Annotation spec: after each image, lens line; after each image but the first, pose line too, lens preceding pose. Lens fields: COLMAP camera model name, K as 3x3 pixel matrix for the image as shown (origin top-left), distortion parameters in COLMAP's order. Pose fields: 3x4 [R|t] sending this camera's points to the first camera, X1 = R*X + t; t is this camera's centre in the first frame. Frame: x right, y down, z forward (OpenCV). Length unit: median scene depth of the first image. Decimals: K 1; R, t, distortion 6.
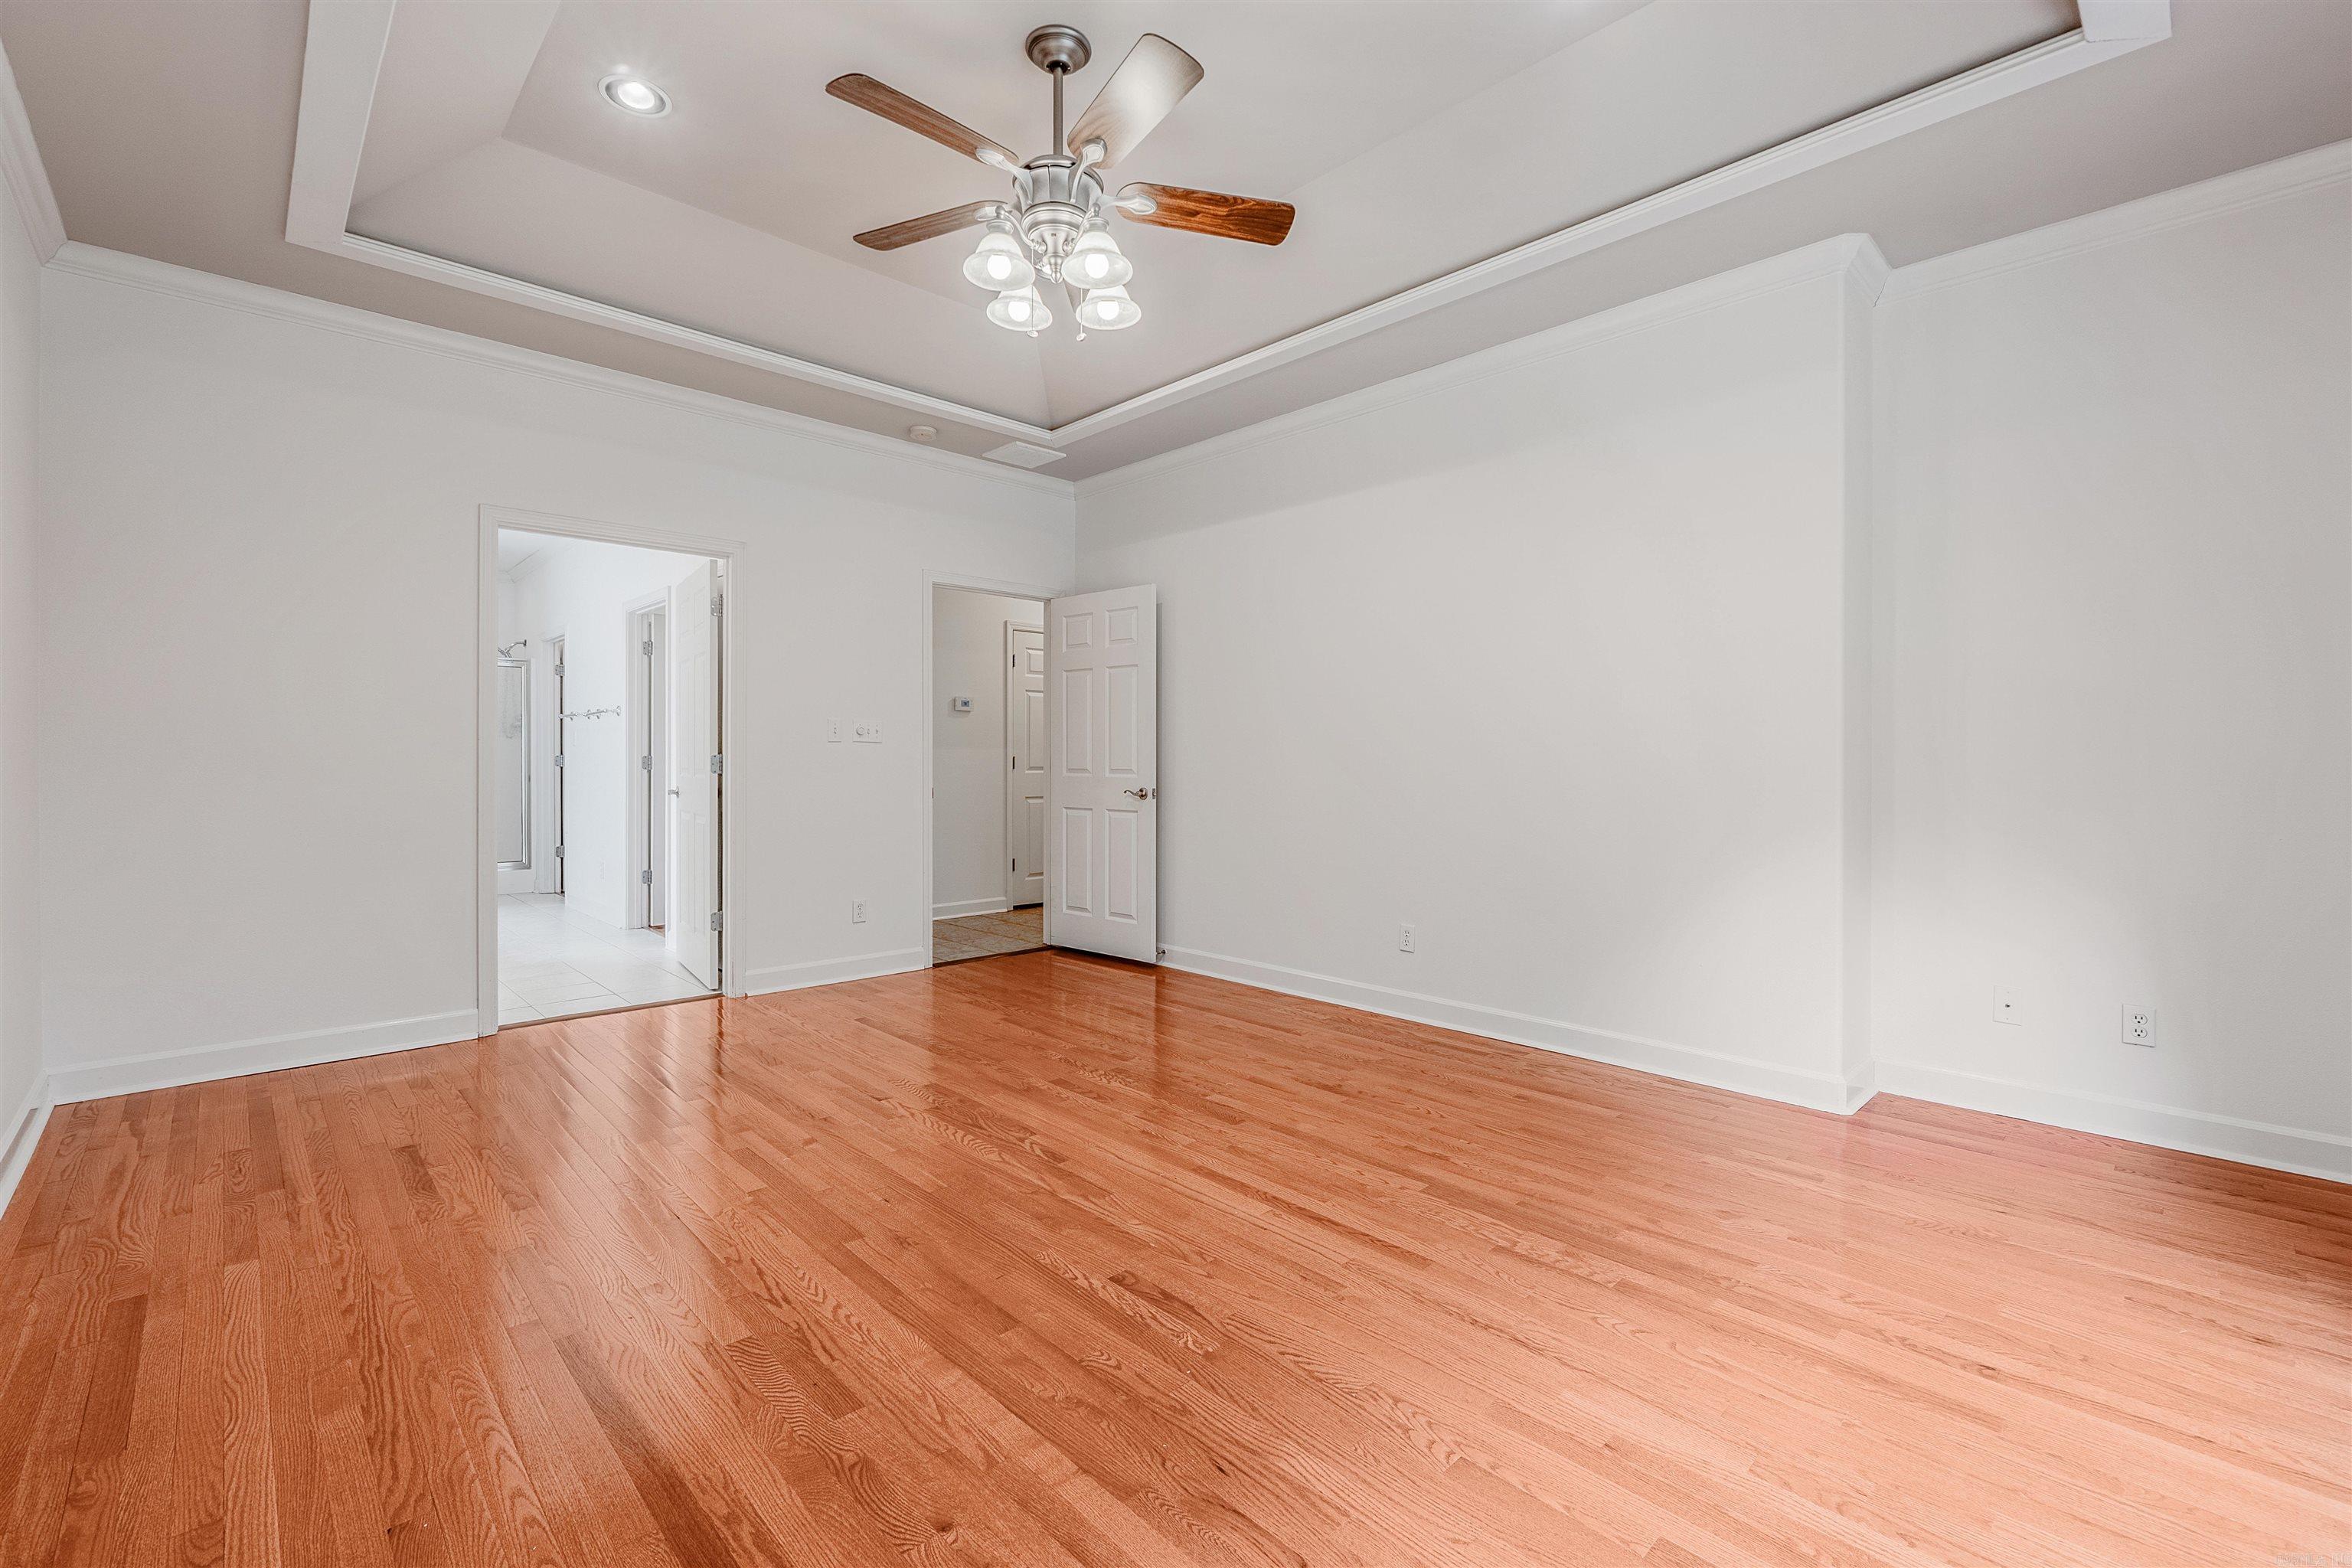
lens RADIAL K [[999.3, 0, 1164.8], [0, 999.3, 774.2], [0, 0, 1]] dist [0.000661, 0.000098]
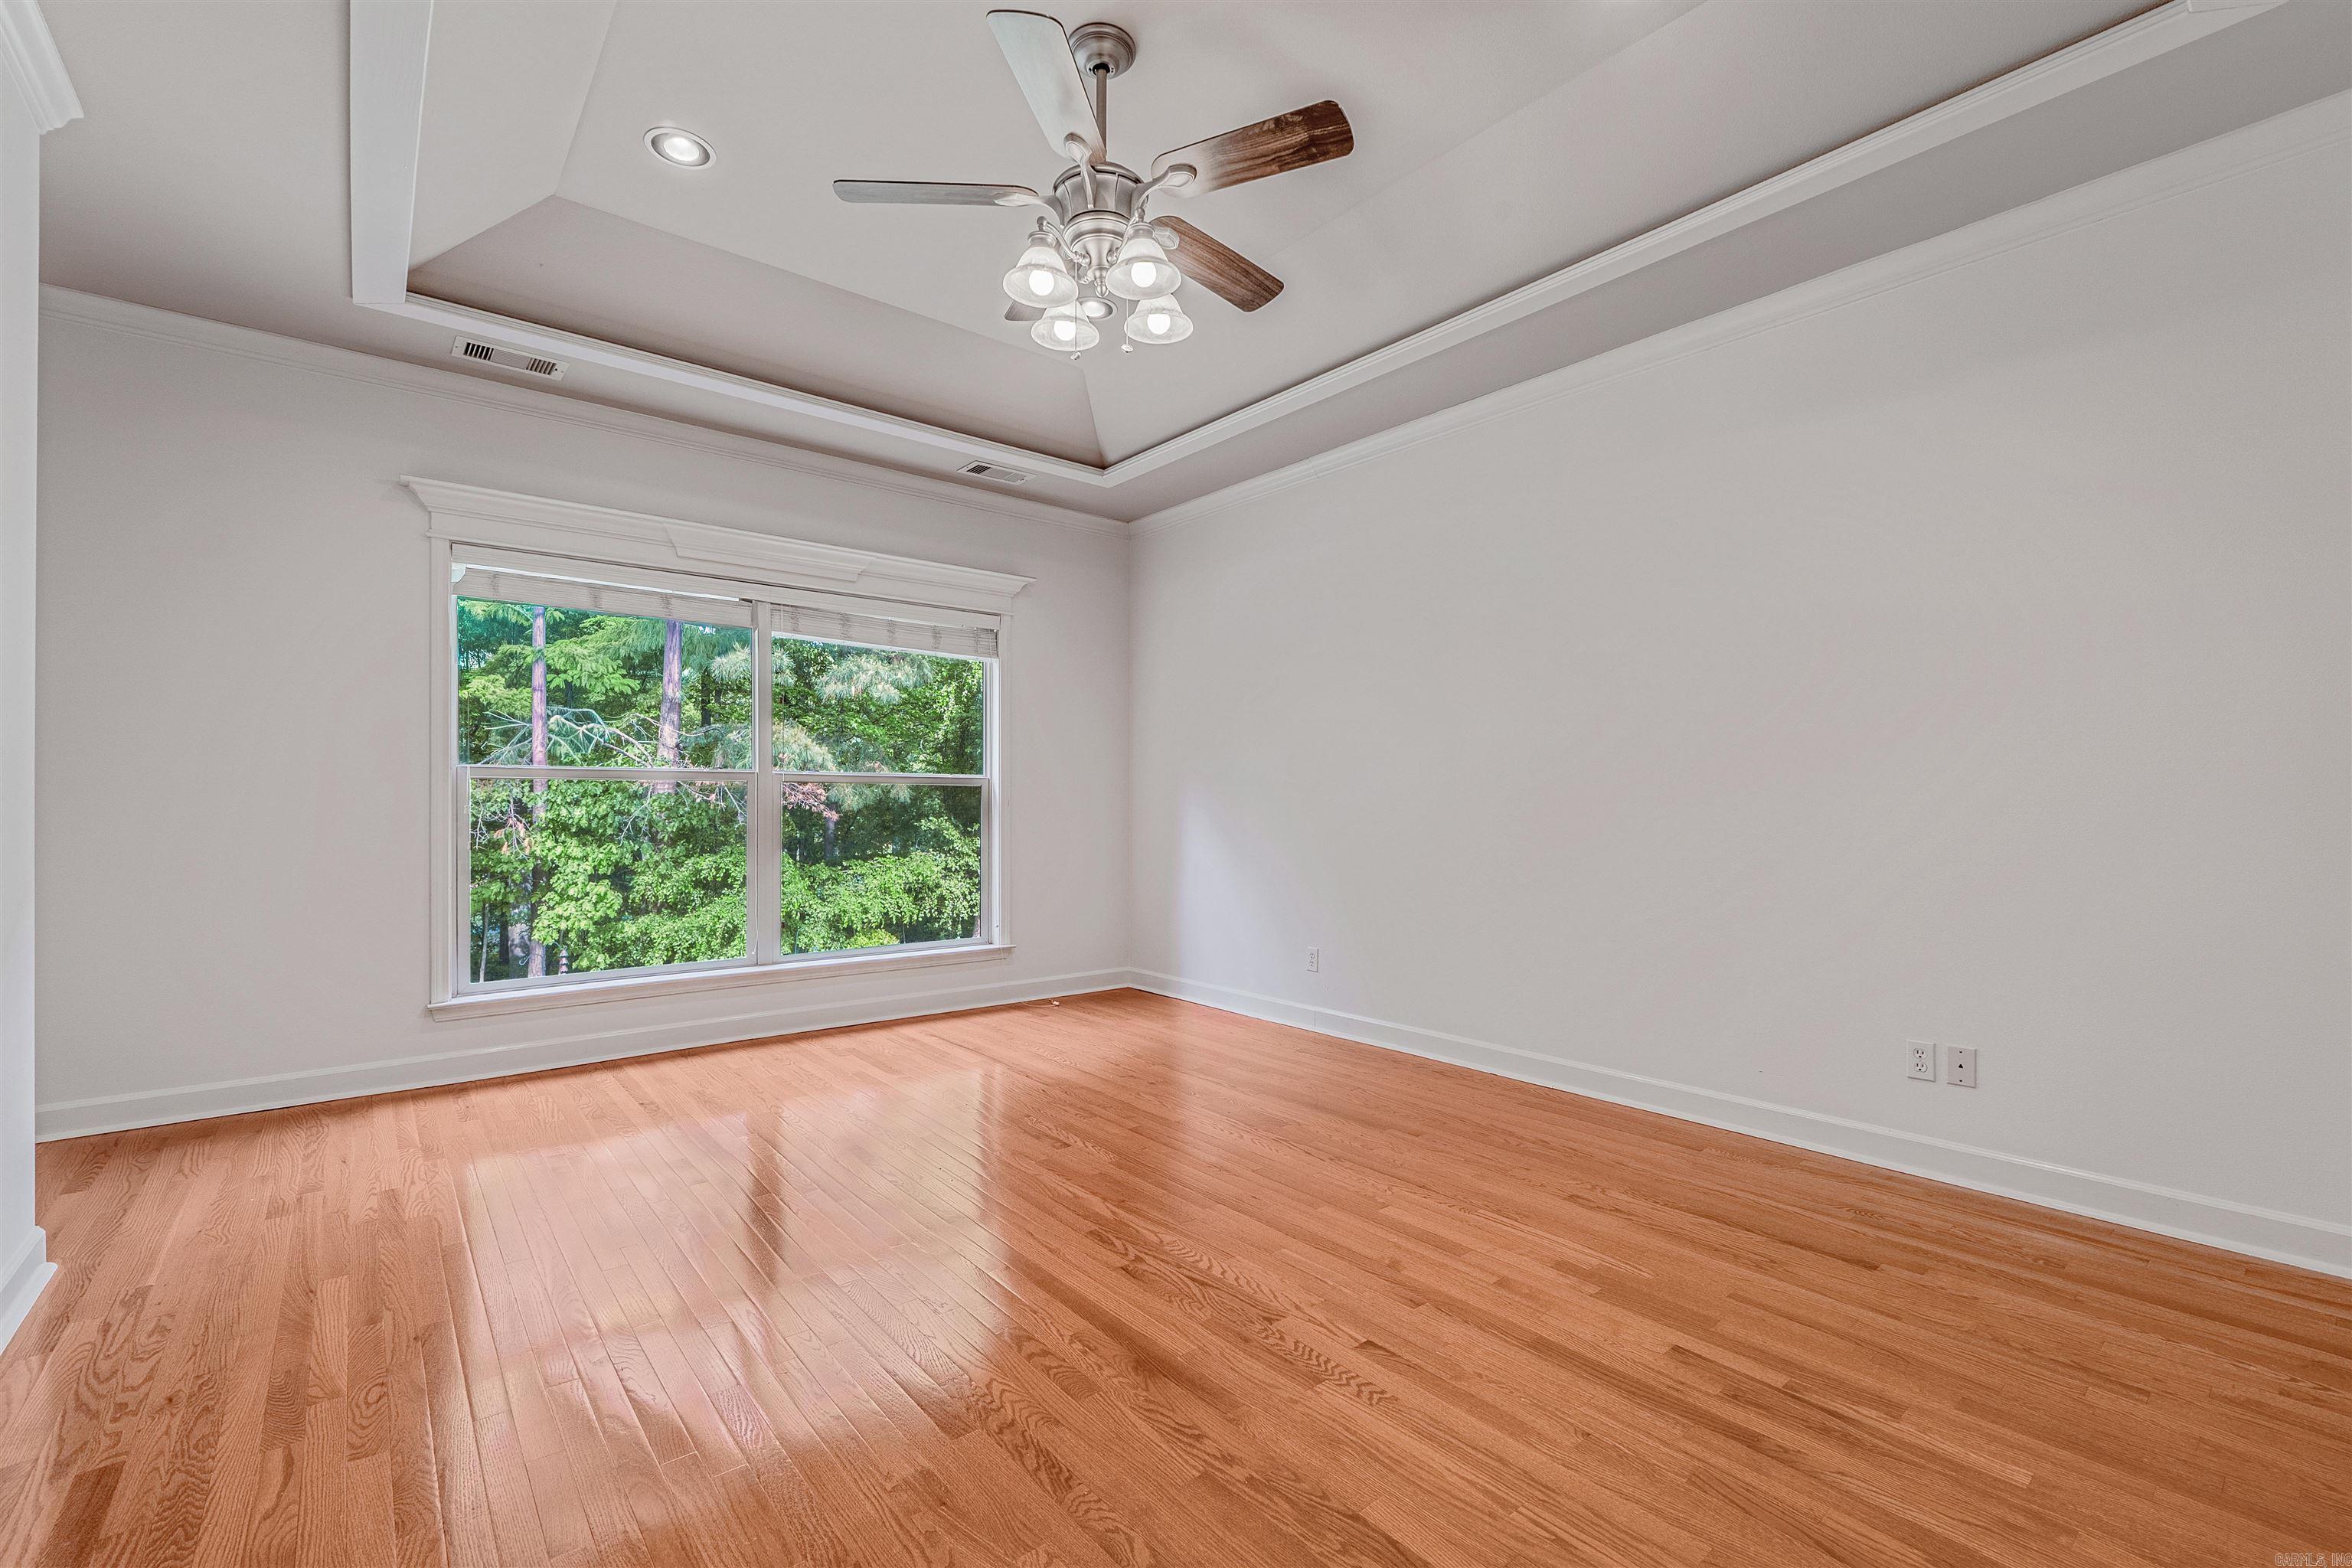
lens RADIAL K [[1002.2, 0, 1175.7], [0, 1002.2, 793.6], [0, 0, 1]] dist [0.002371, 0.000140]
pose [[-0.997696, -0.002252, 0.067807, -0.250772], [-0.001636, 0.999957, 0.009132, -0.028943], [-0.067825, 0.009000, -0.997657, 1.990721]]
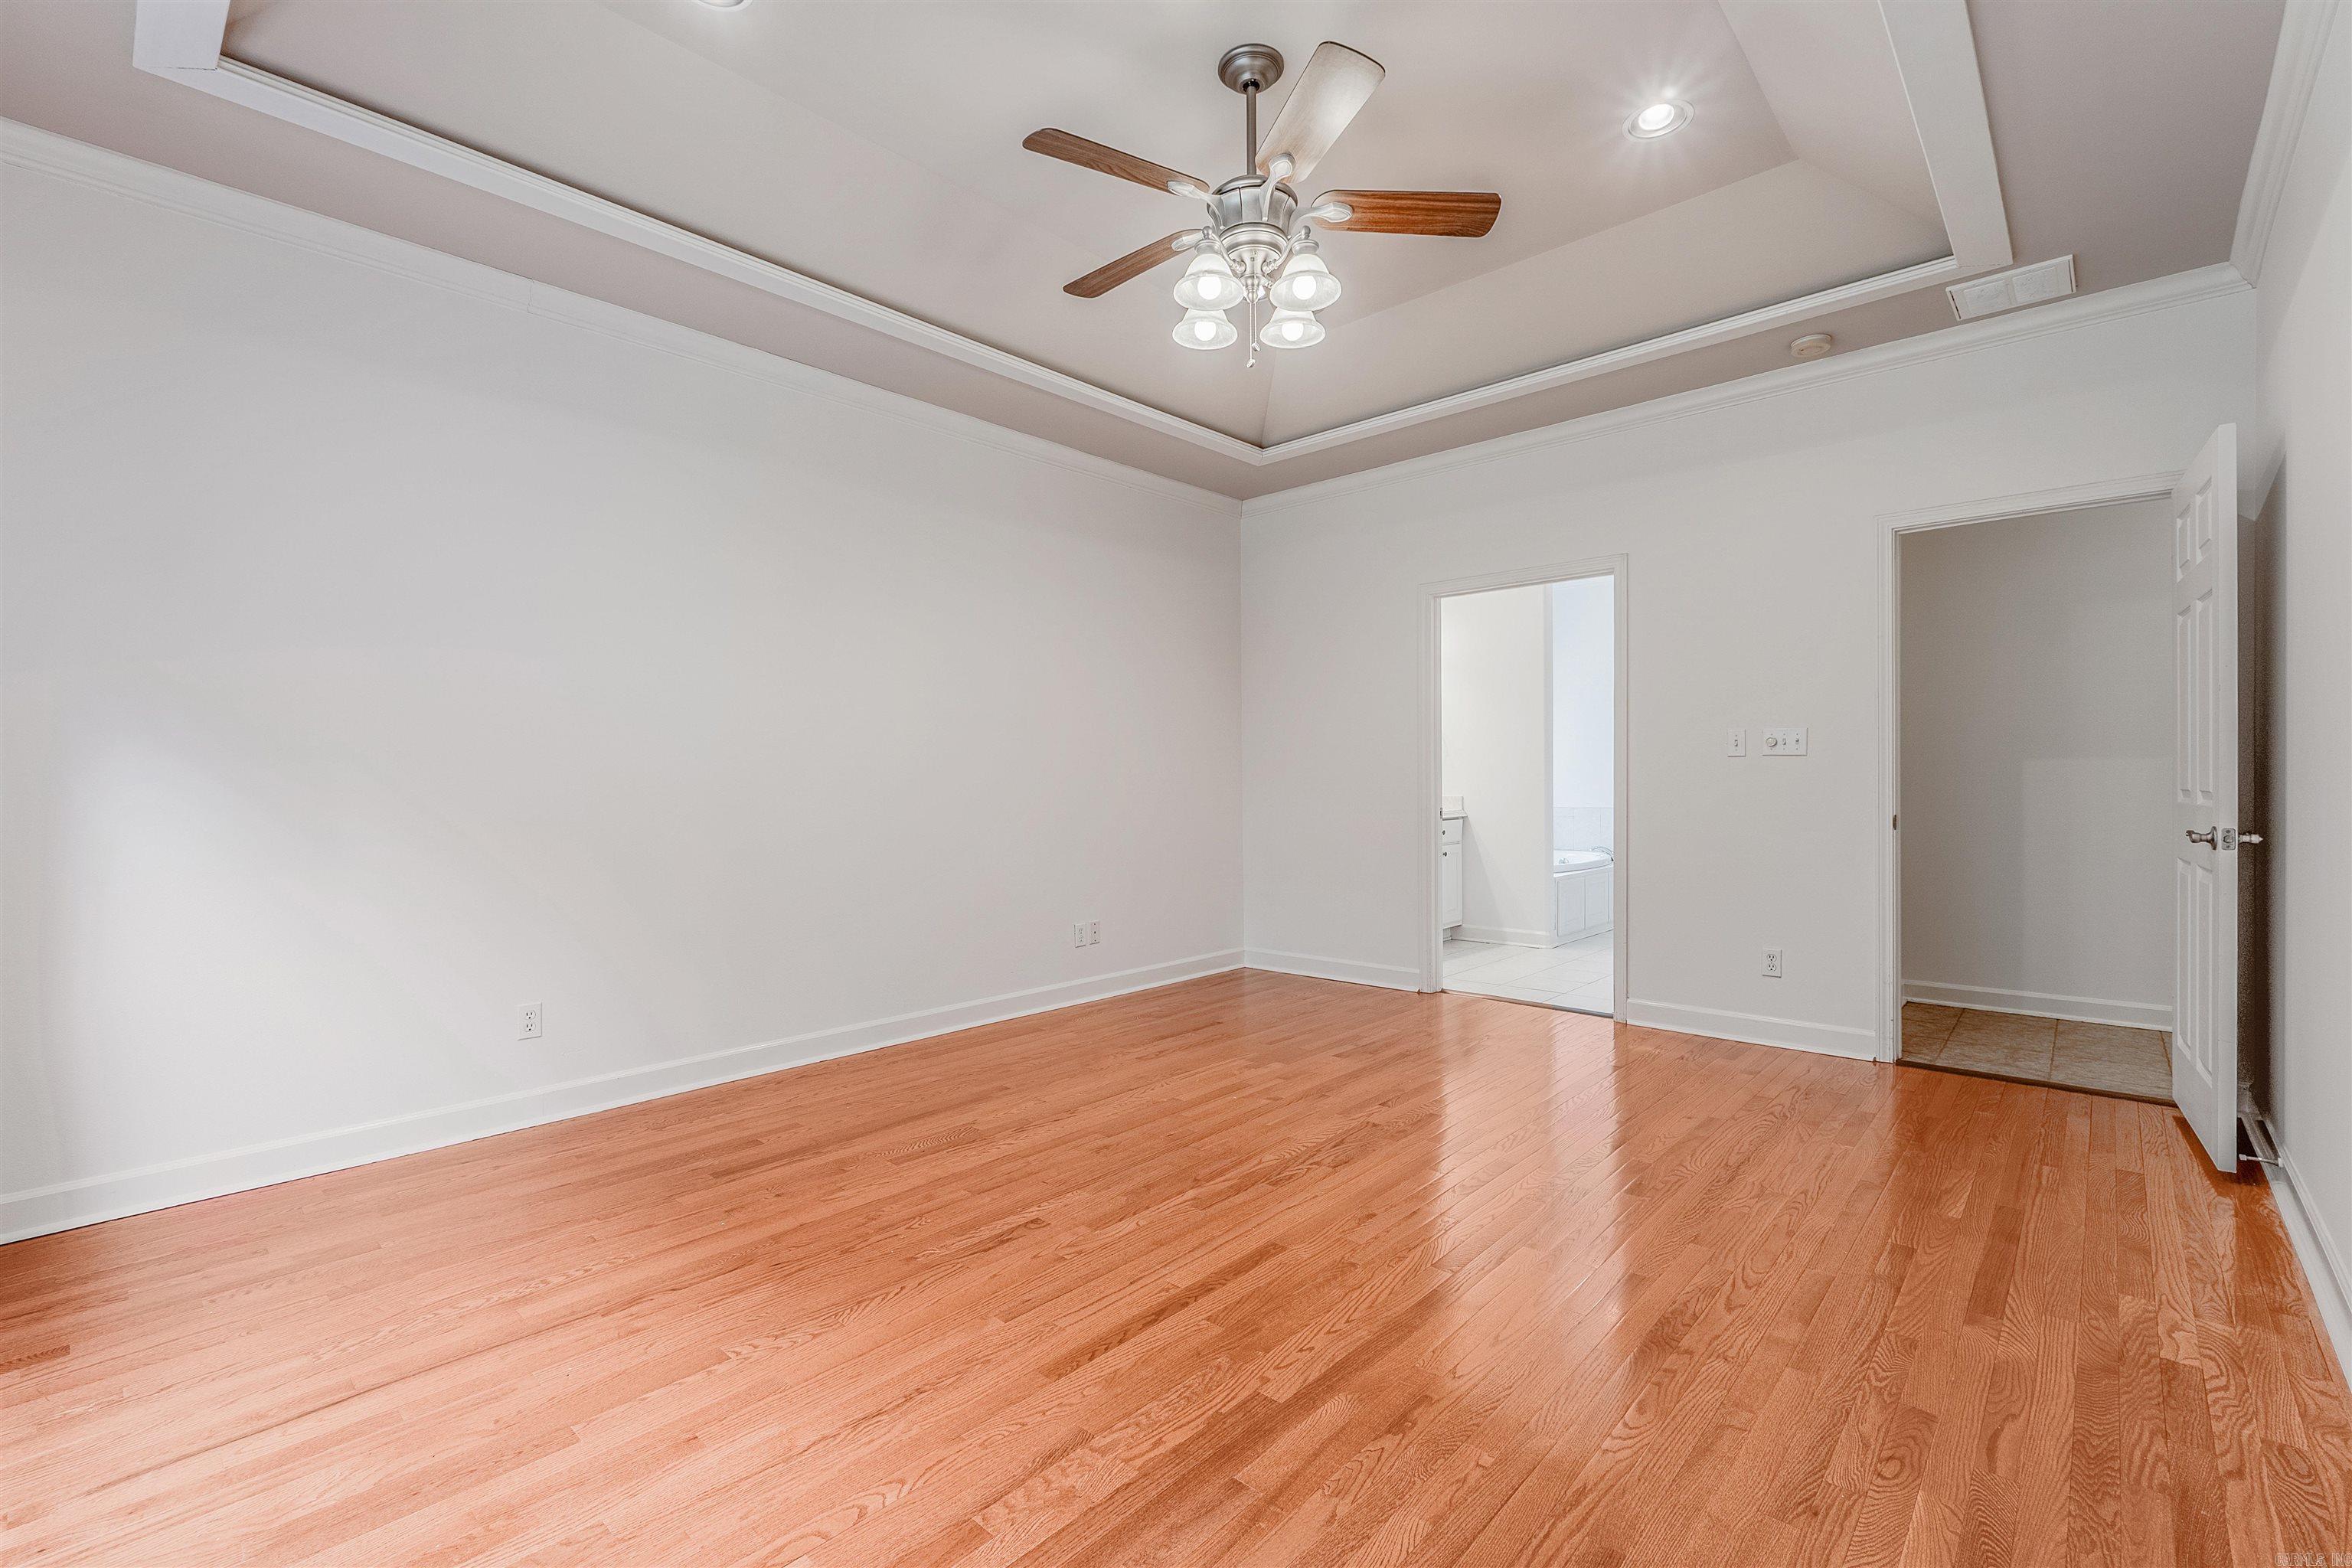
lens RADIAL K [[1024.1, 0, 1171.1], [0, 1024.1, 795.9], [0, 0, 1]] dist [-0.000561, -0.000021]
pose [[0.071260, 0.009789, -0.997410, 0.929099], [-0.007141, 0.999931, 0.009304, -0.005567], [0.997432, 0.006459, 0.071325, 0.857032]]
